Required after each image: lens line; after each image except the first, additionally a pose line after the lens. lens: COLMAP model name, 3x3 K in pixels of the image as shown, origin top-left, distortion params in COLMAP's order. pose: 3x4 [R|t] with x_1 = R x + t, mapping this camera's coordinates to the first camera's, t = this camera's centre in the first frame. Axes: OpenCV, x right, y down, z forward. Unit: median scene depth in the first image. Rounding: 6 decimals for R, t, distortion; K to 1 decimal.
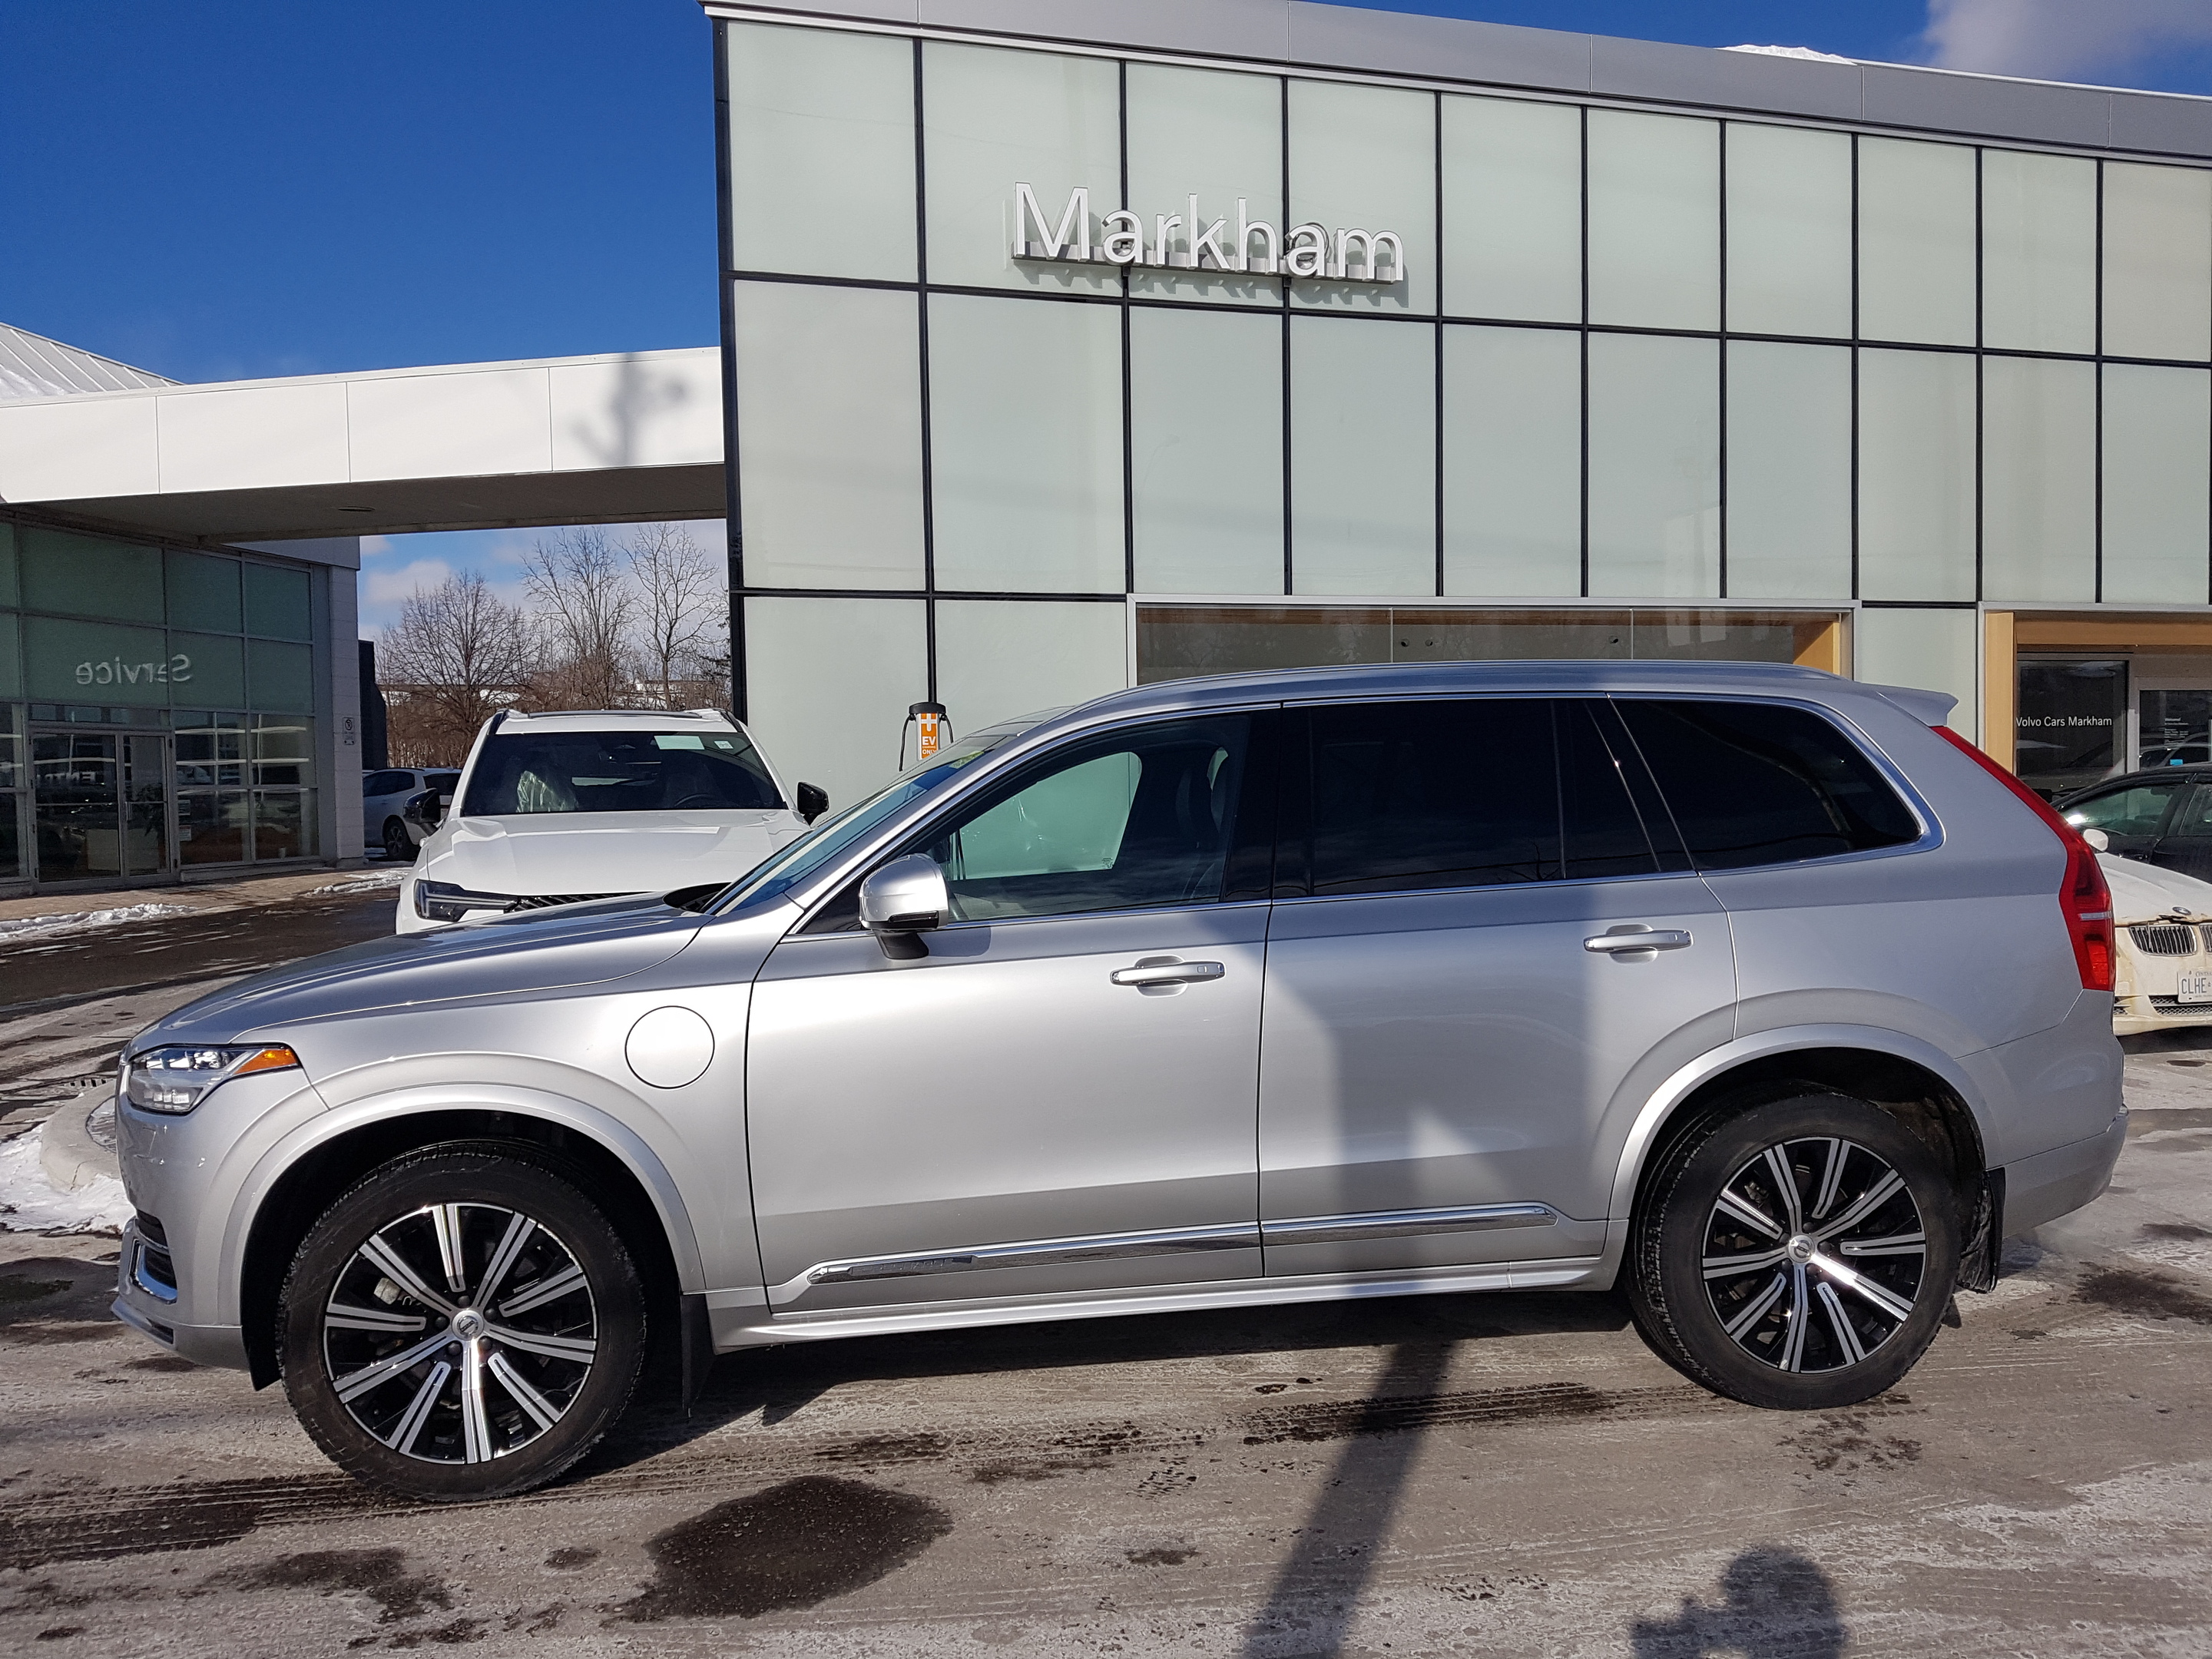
lens RADIAL K [[1684.4, 0, 1116.8], [0, 1684.4, 854.4], [0, 0, 1]] dist [0.031418, -0.043831]
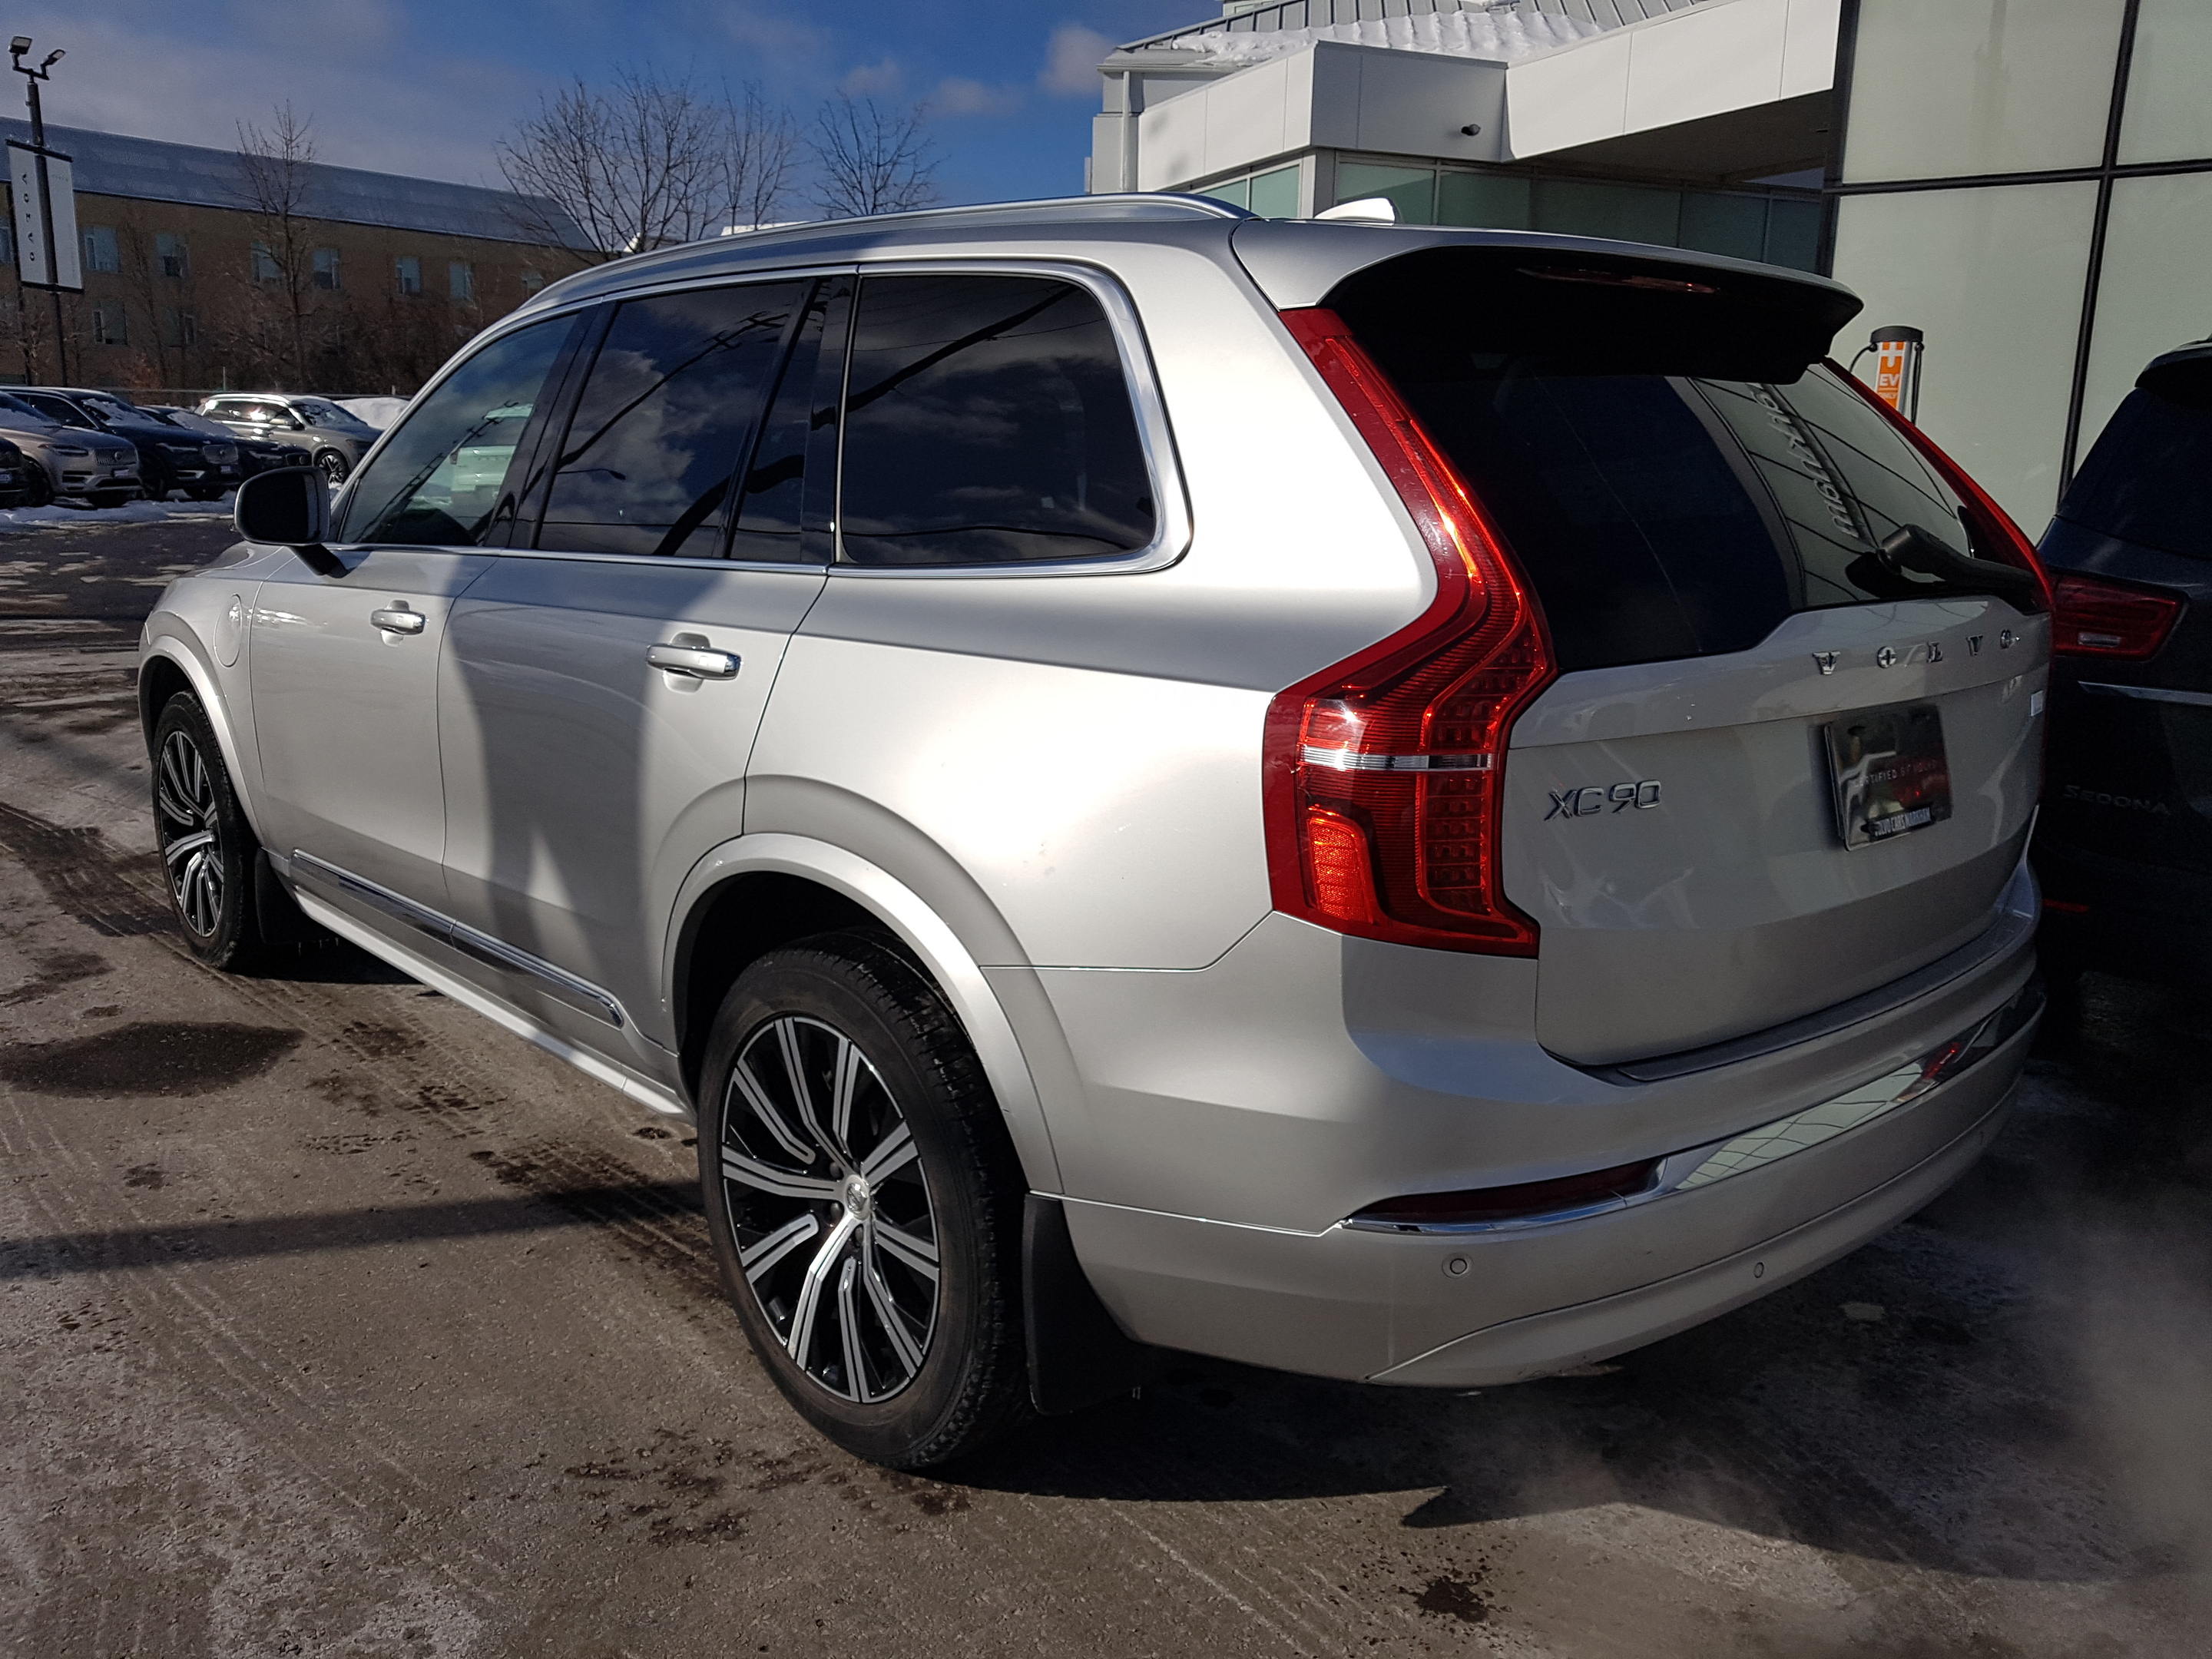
lens RADIAL K [[1723.5, 0, 1106.0], [0, 1723.5, 829.5], [0, 0, 1]] dist [0.029060, -0.049908]
pose [[0.572220, 0.206072, -0.793788, 0.974982], [-0.061460, 0.975969, 0.209062, -0.034920], [0.817794, -0.070843, 0.571134, 0.766606]]
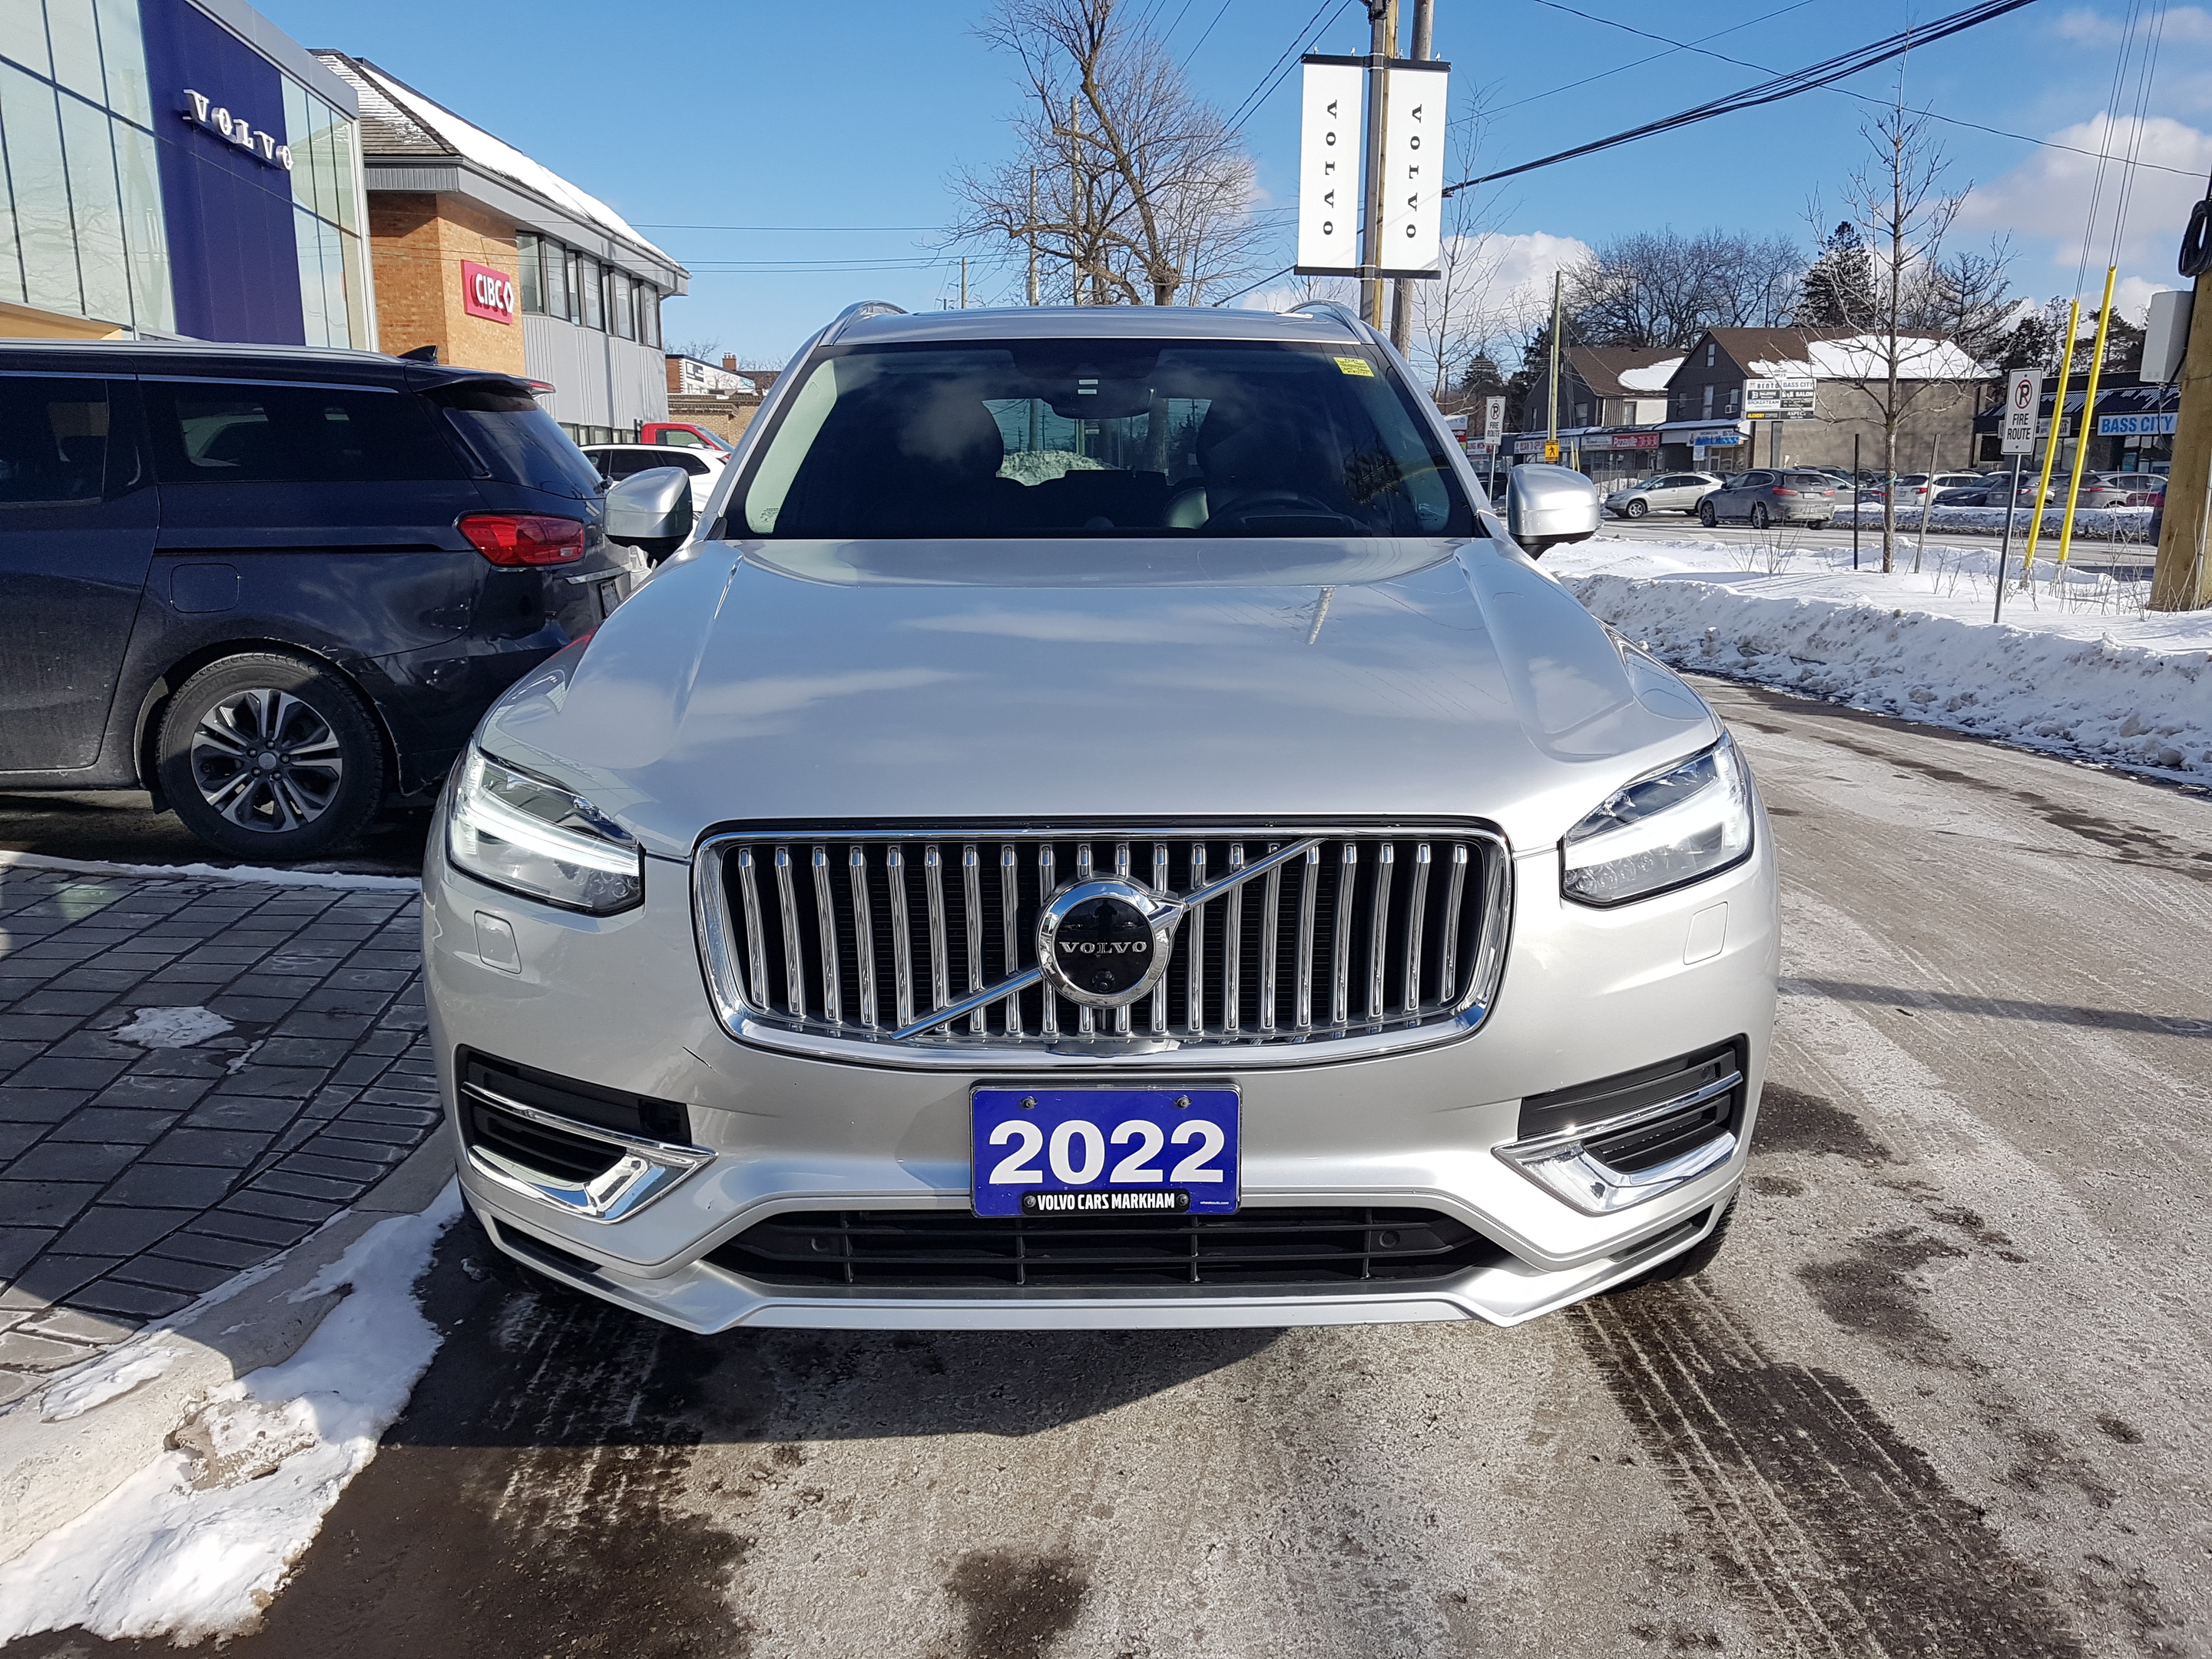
lens RADIAL K [[1723.5, 0, 1106.0], [0, 1723.5, 829.5], [0, 0, 1]] dist [0.029060, -0.049908]
pose [[0.138892, -0.178689, 0.974053, -1.134523], [0.041206, 0.983777, 0.174597, 0.021774], [-0.989450, 0.015887, 0.144002, 1.074755]]
